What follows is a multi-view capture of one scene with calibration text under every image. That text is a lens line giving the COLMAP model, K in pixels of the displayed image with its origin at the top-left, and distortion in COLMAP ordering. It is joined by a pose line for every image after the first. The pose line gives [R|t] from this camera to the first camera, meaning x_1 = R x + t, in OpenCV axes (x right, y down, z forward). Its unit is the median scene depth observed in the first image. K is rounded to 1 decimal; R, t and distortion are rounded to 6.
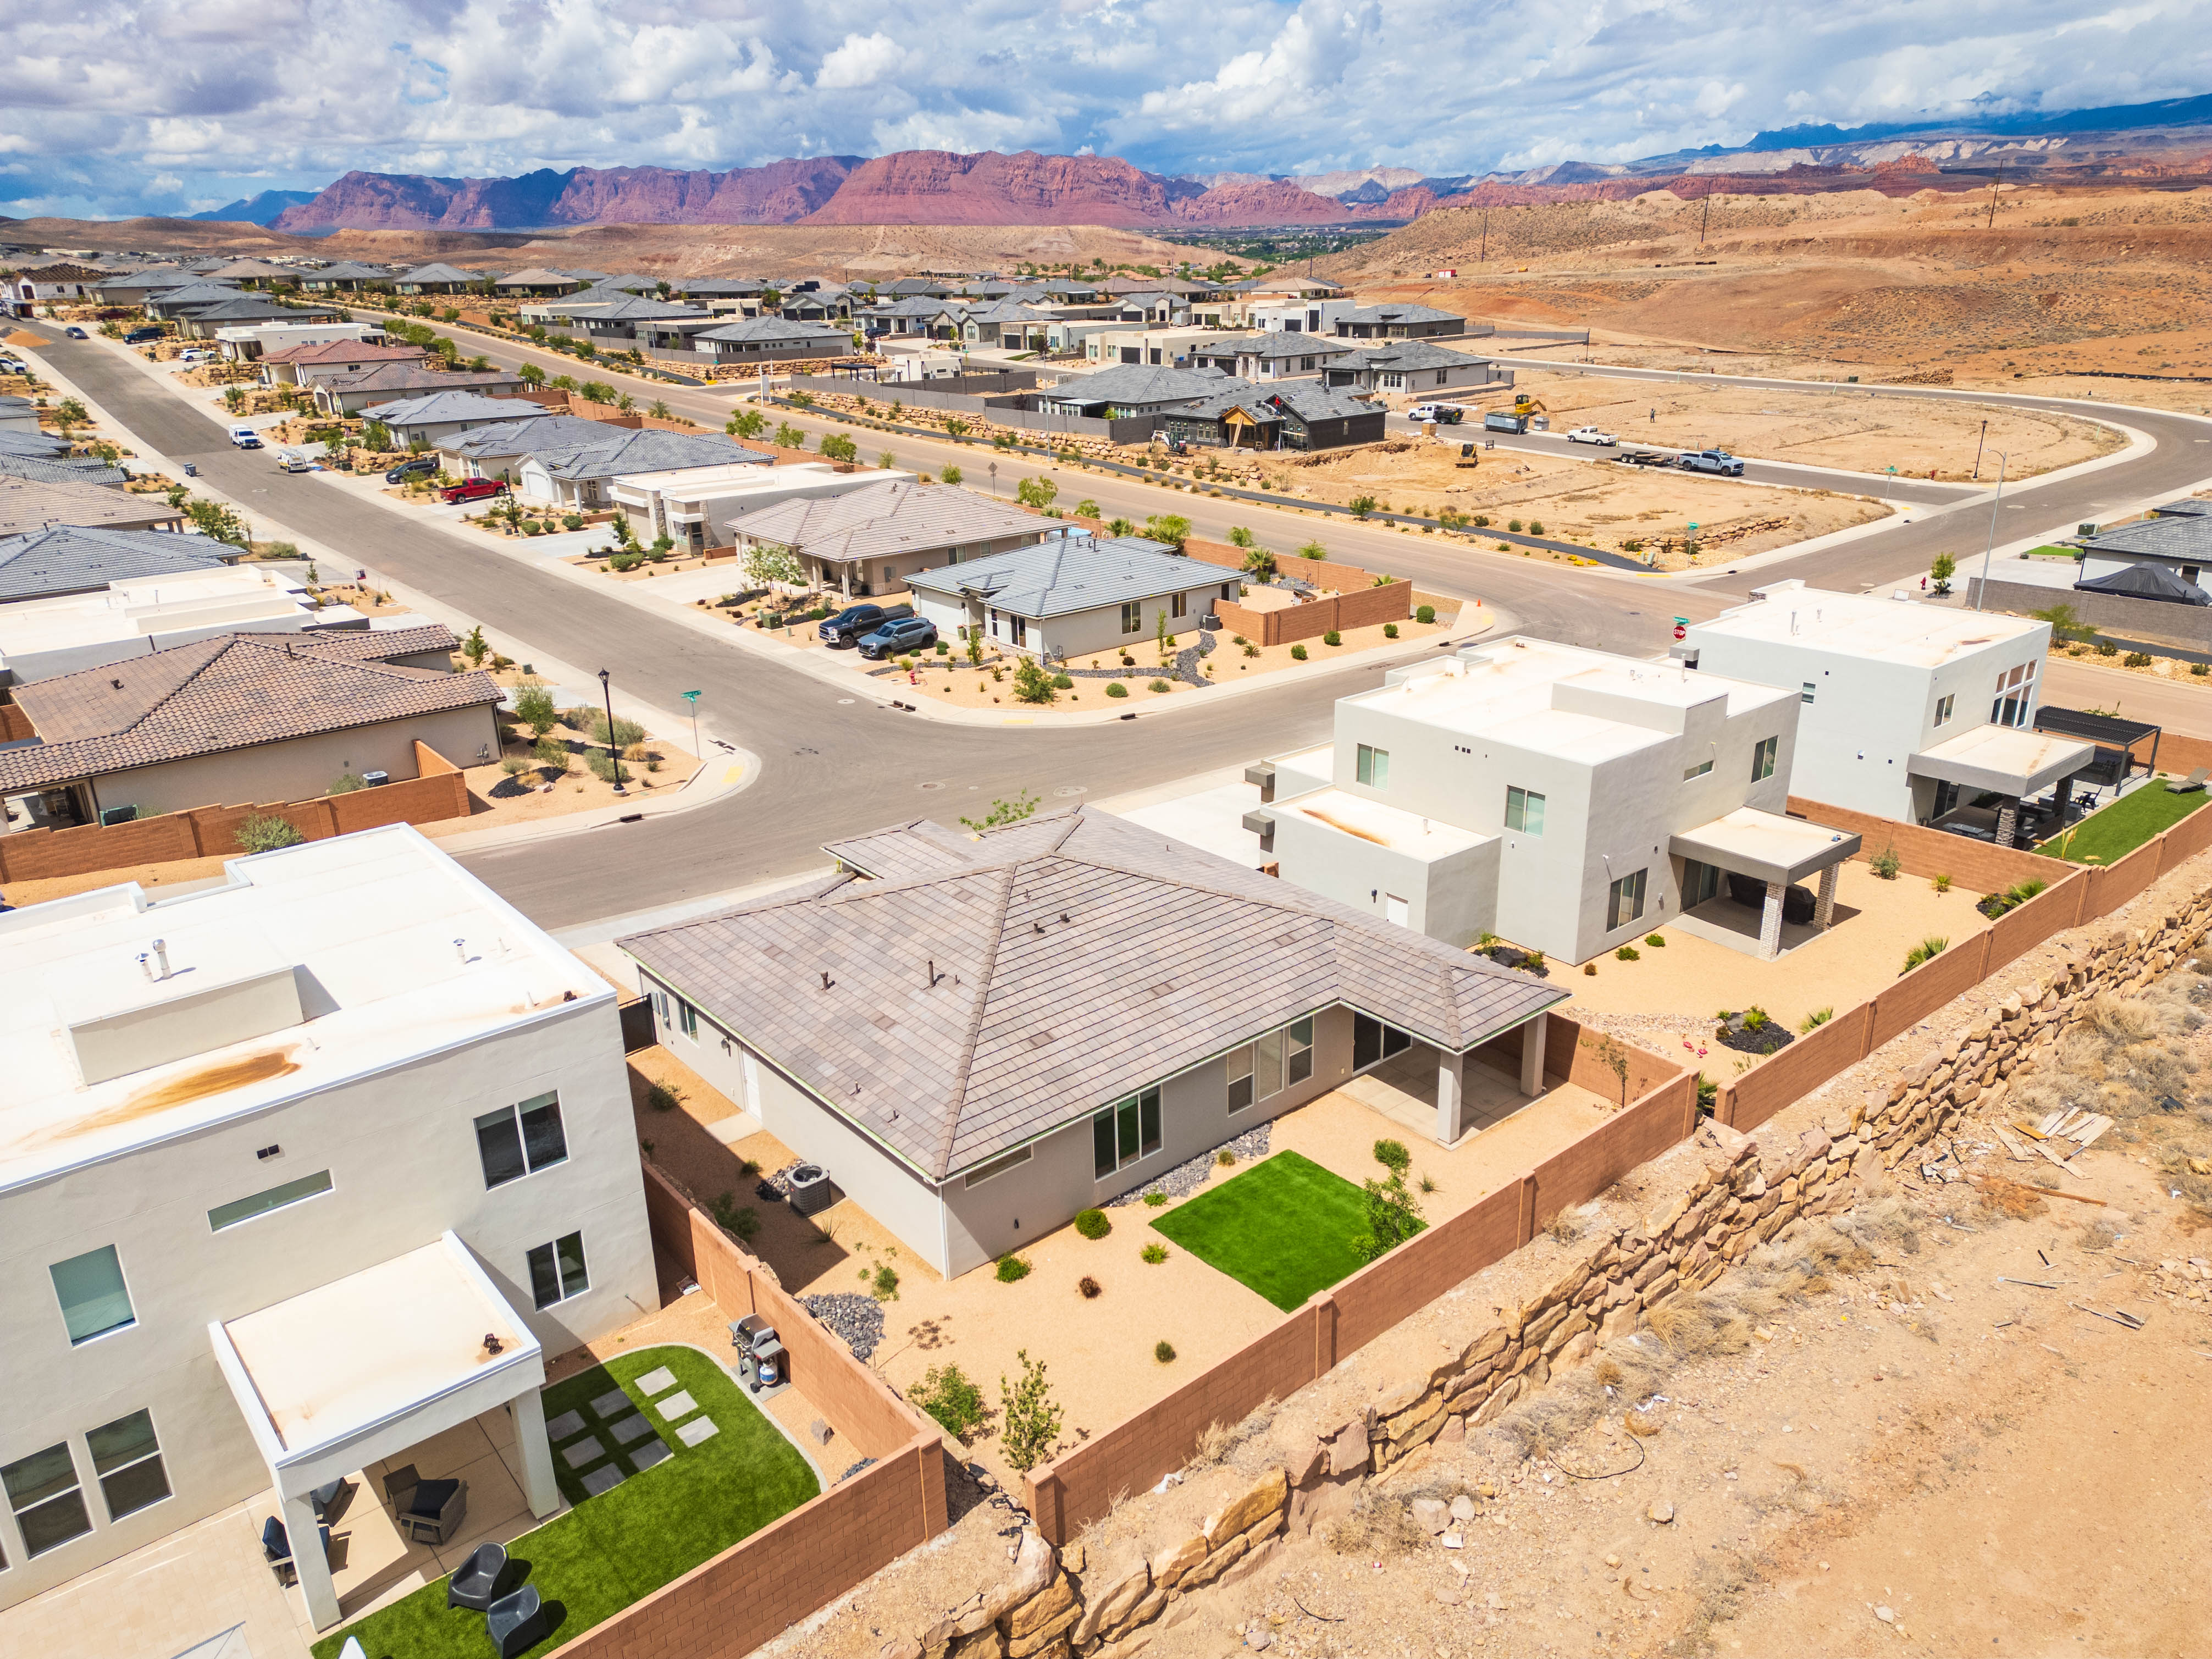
lens RADIAL K [[1543.5, 0, 1110.0], [0, 1543.5, 837.5], [0, 0, 1]] dist [0.088316, -0.087426]
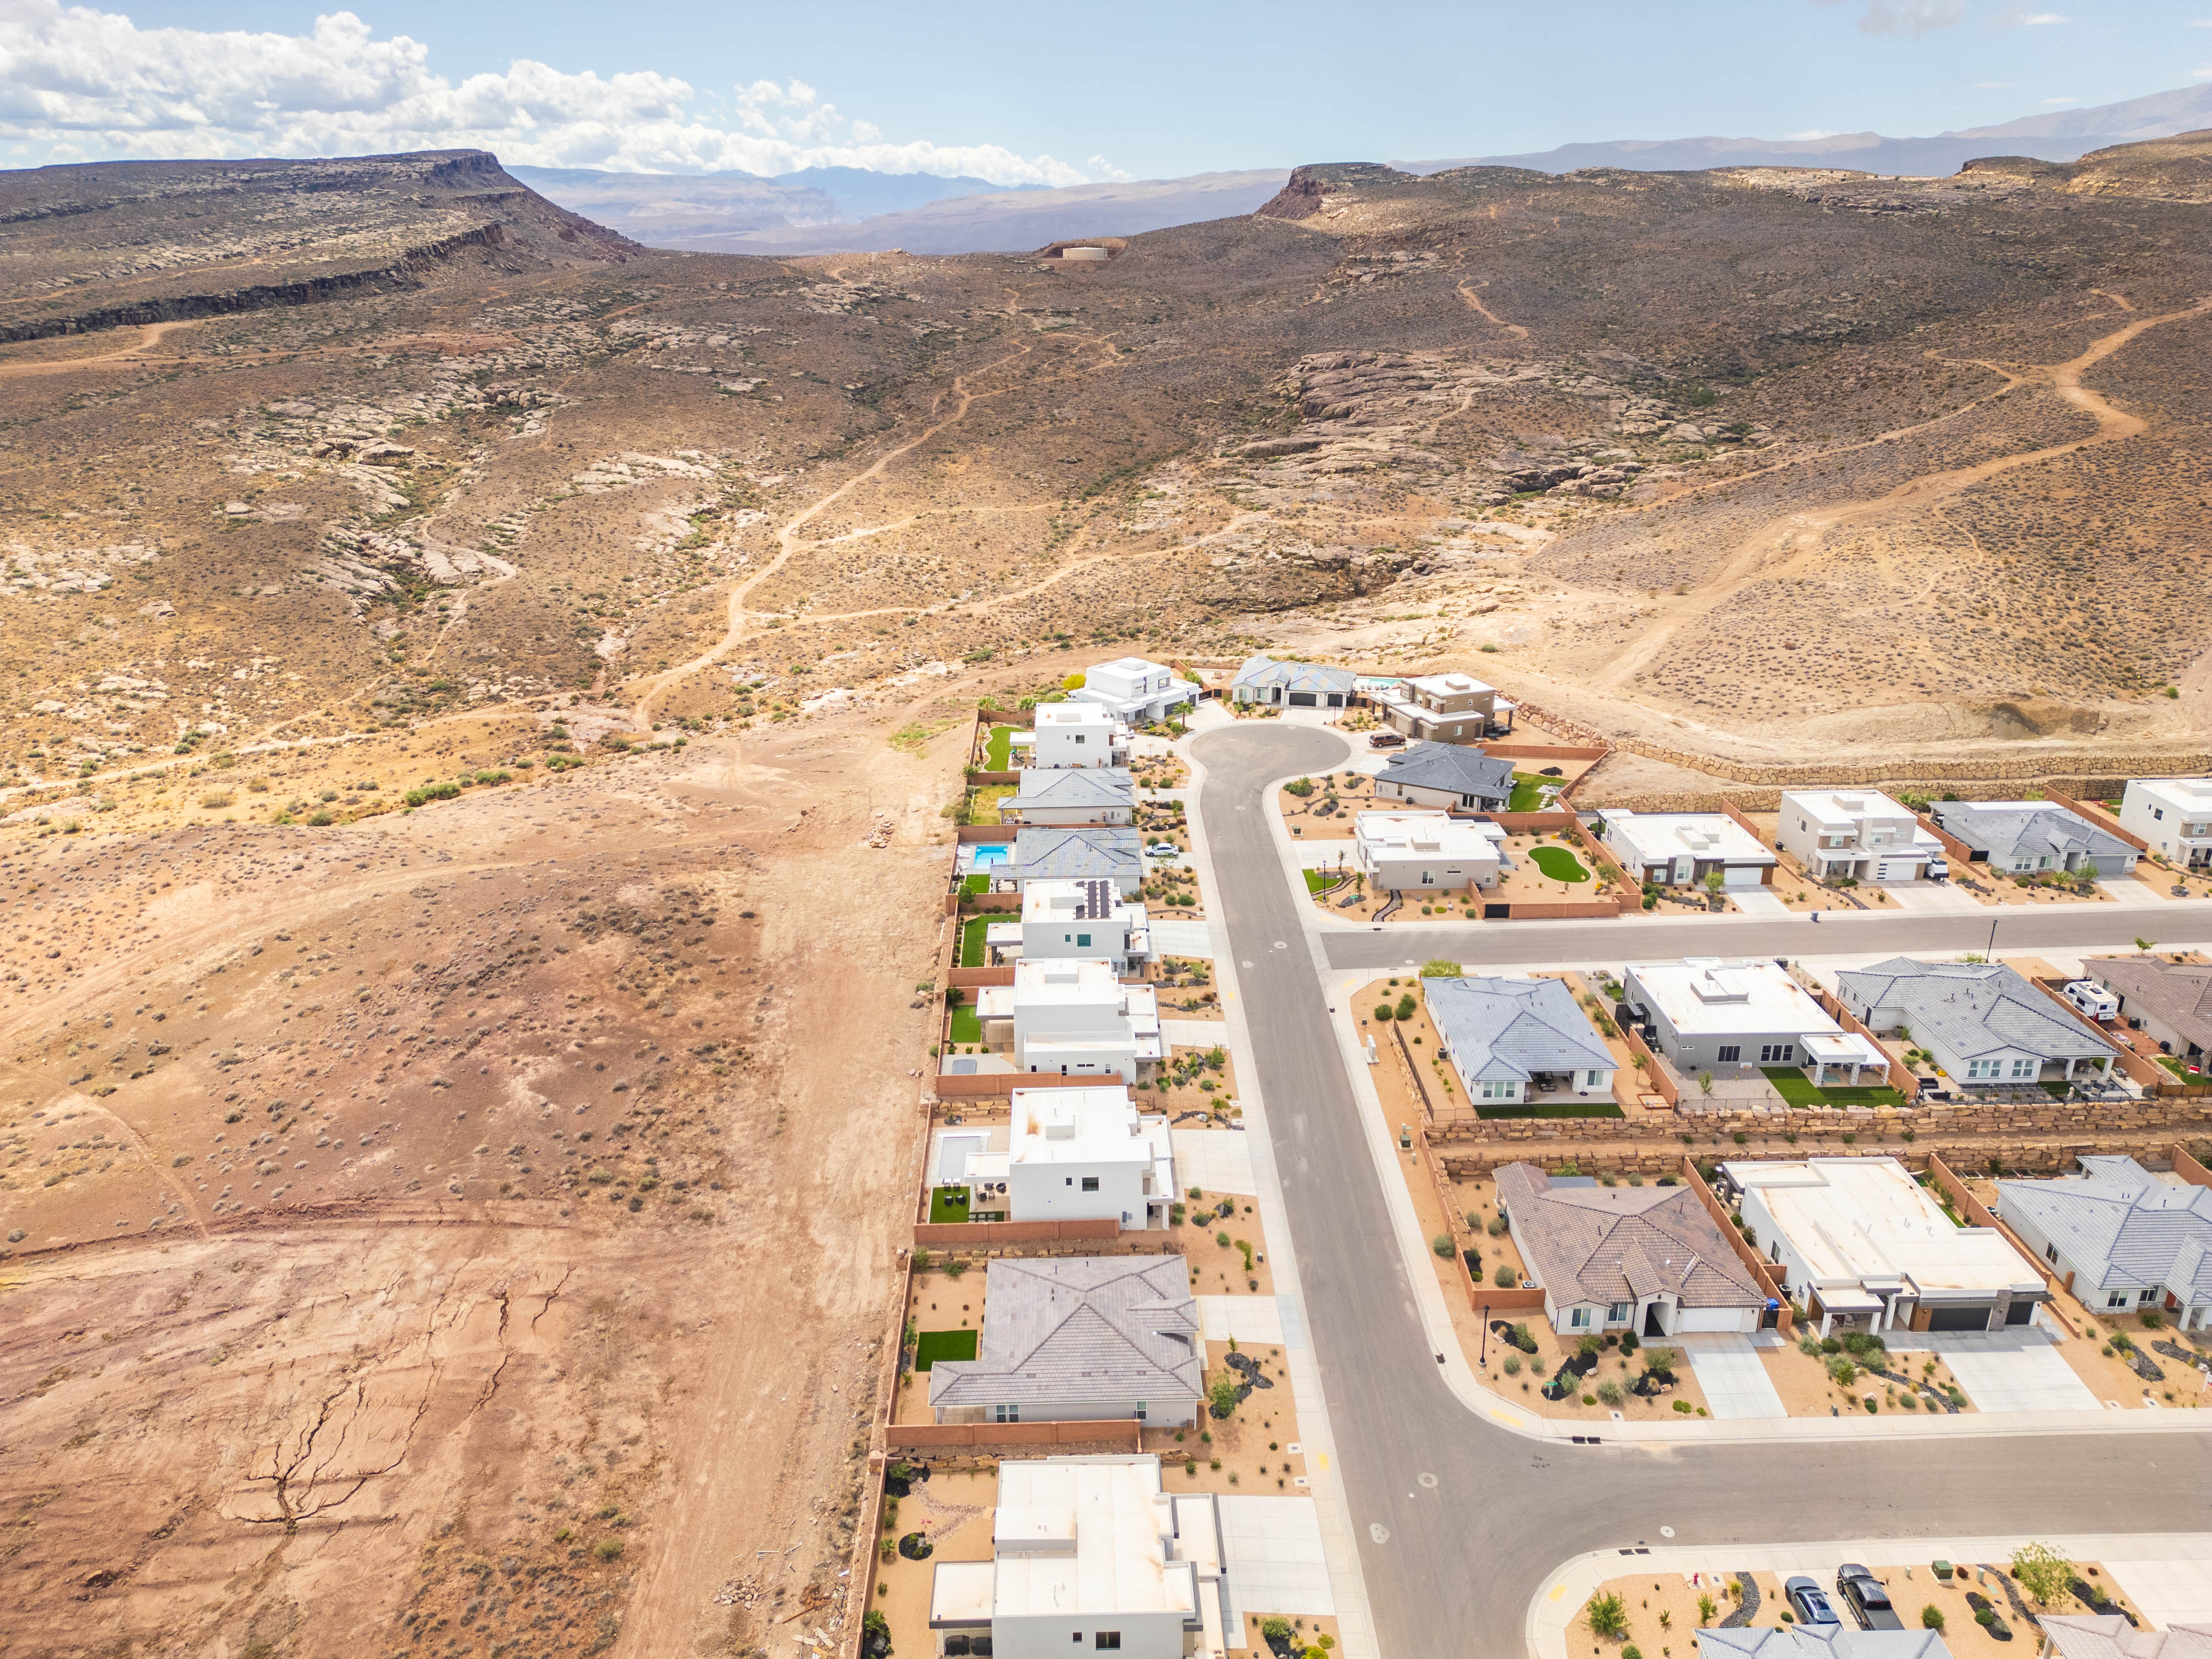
lens RADIAL K [[1543.5, 0, 1110.0], [0, 1543.5, 837.5], [0, 0, 1]] dist [0.088316, -0.087426]
pose [[-0.614267, 0.308671, -0.726222, 0.842811], [-0.263622, 0.787168, 0.557557, -1.095813], [0.743761, 0.533937, -0.402158, 0.838430]]
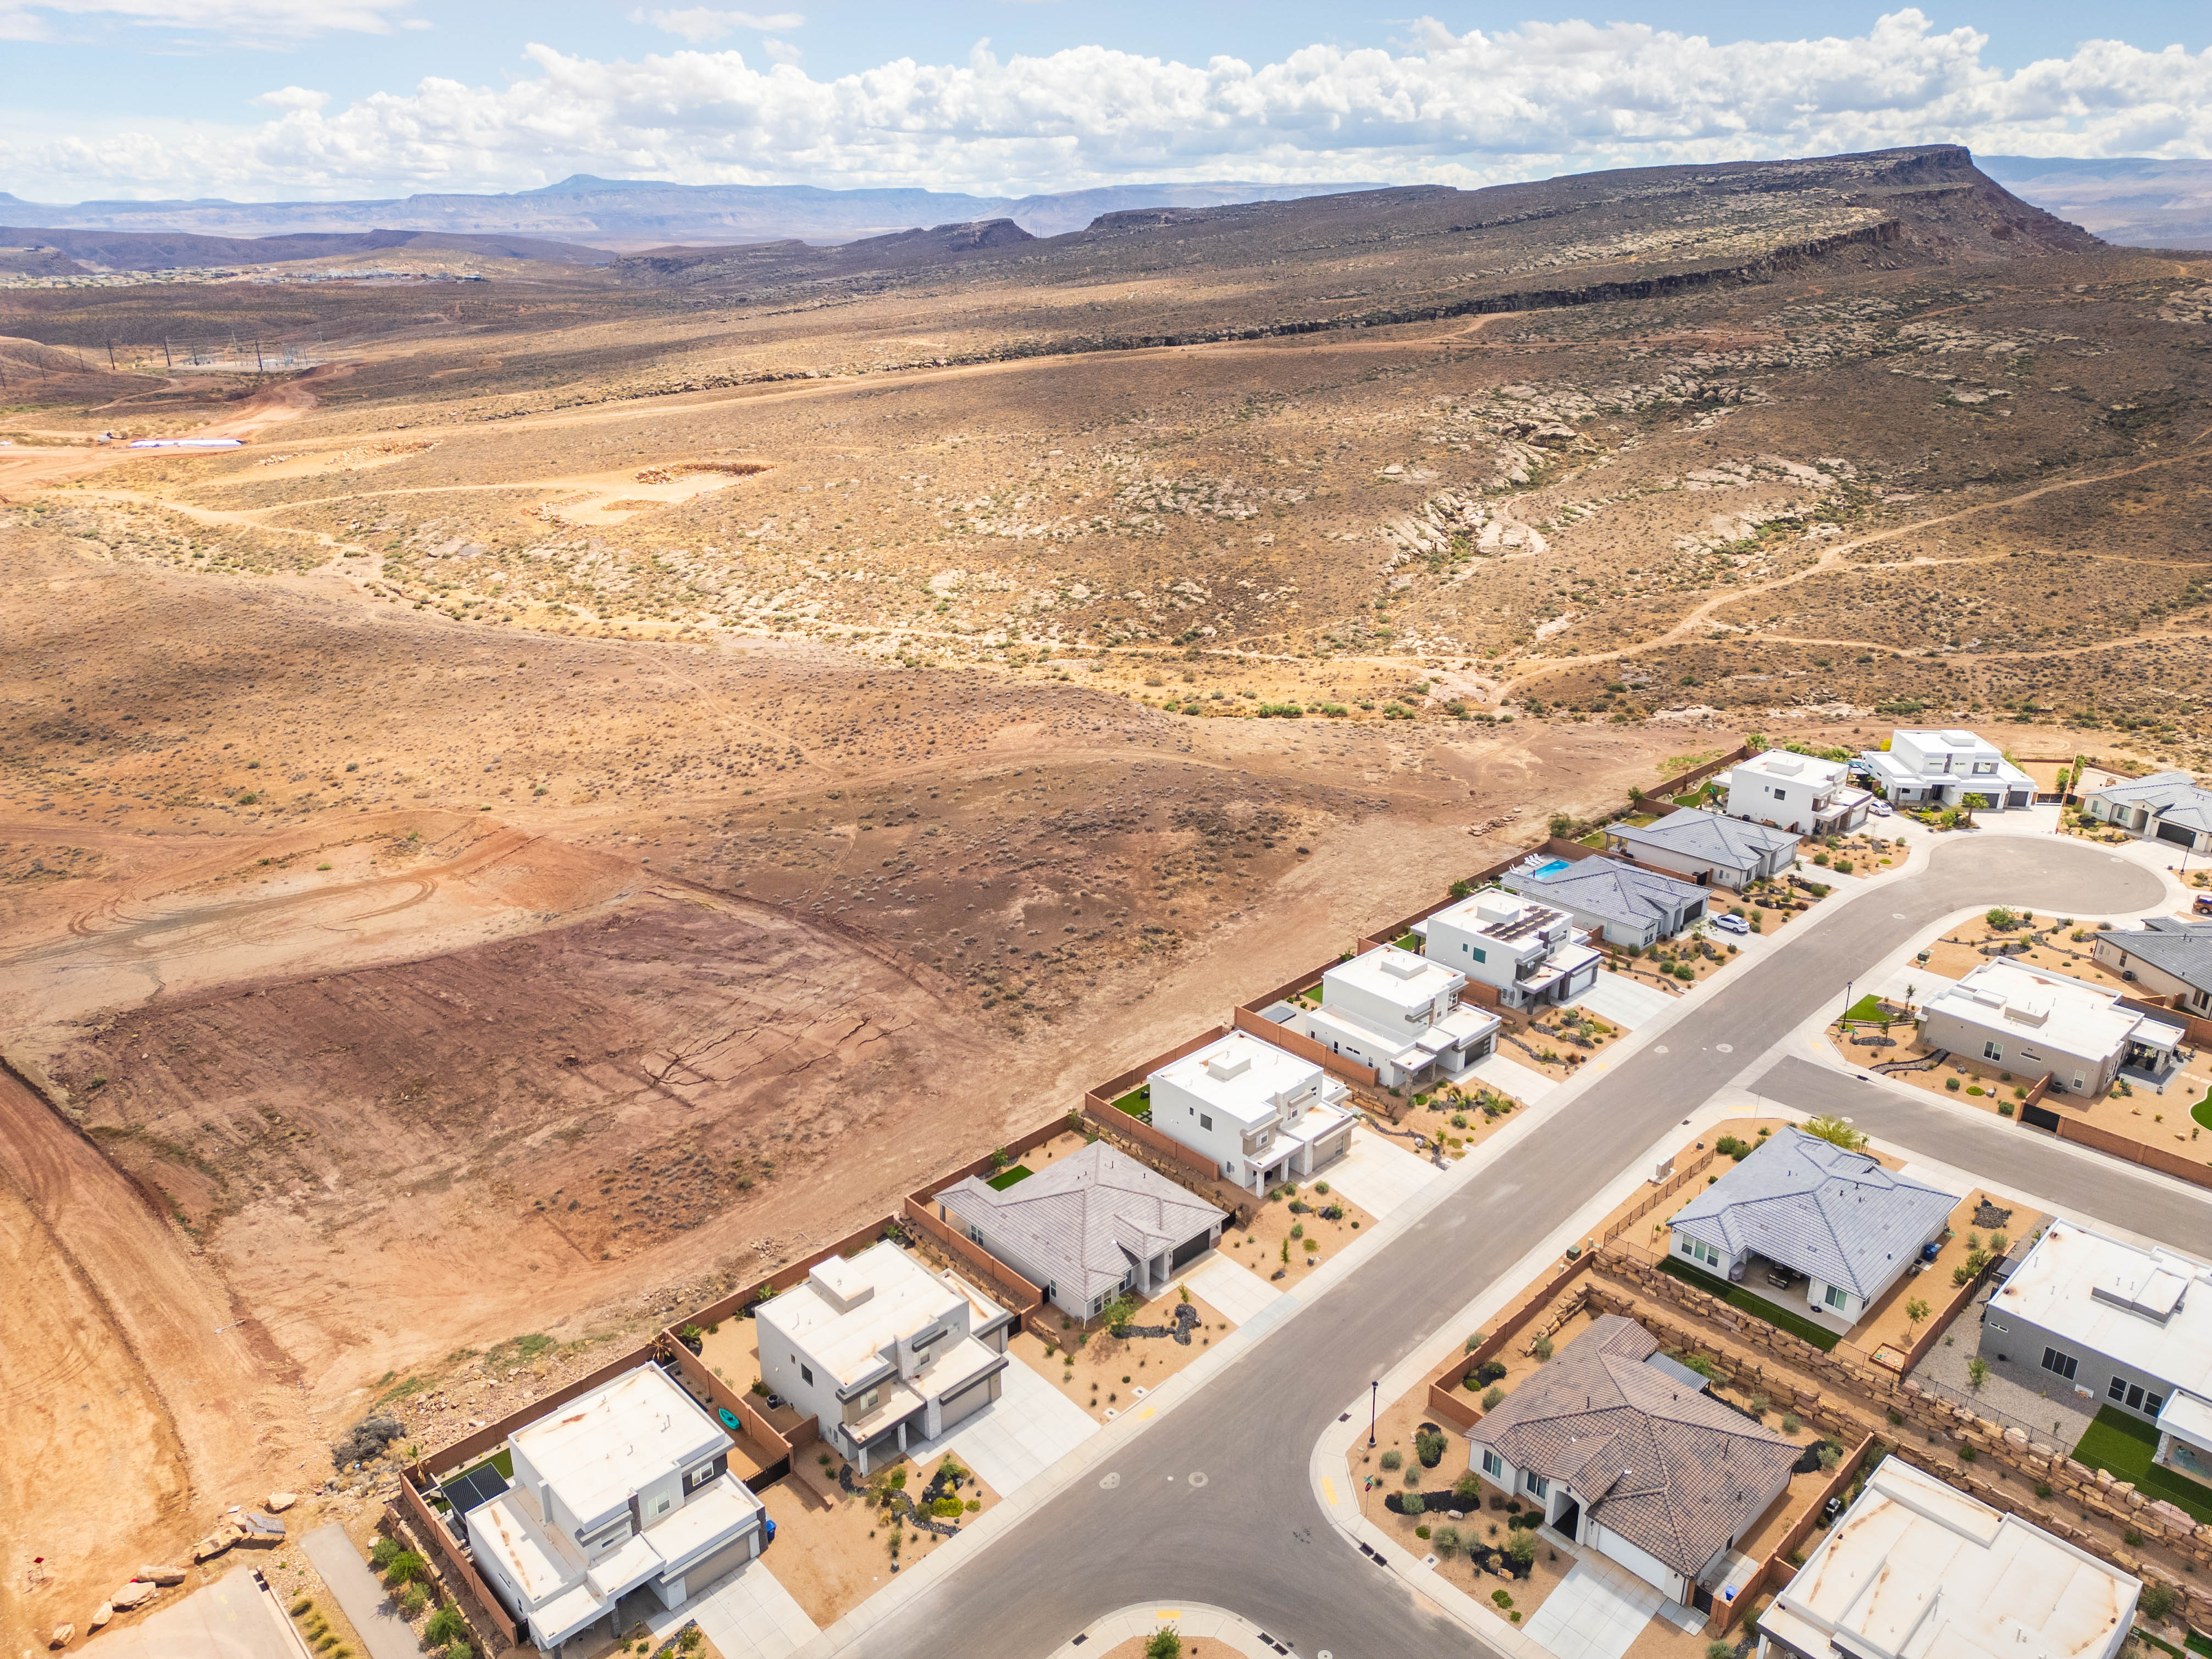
lens RADIAL K [[1543.5, 0, 1110.0], [0, 1543.5, 837.5], [0, 0, 1]] dist [0.088316, -0.087426]
pose [[-0.997209, 0.046081, -0.058743, 0.030628], [-0.005091, 0.743002, 0.669270, -1.284469], [0.074487, 0.667701, -0.740693, 1.393979]]
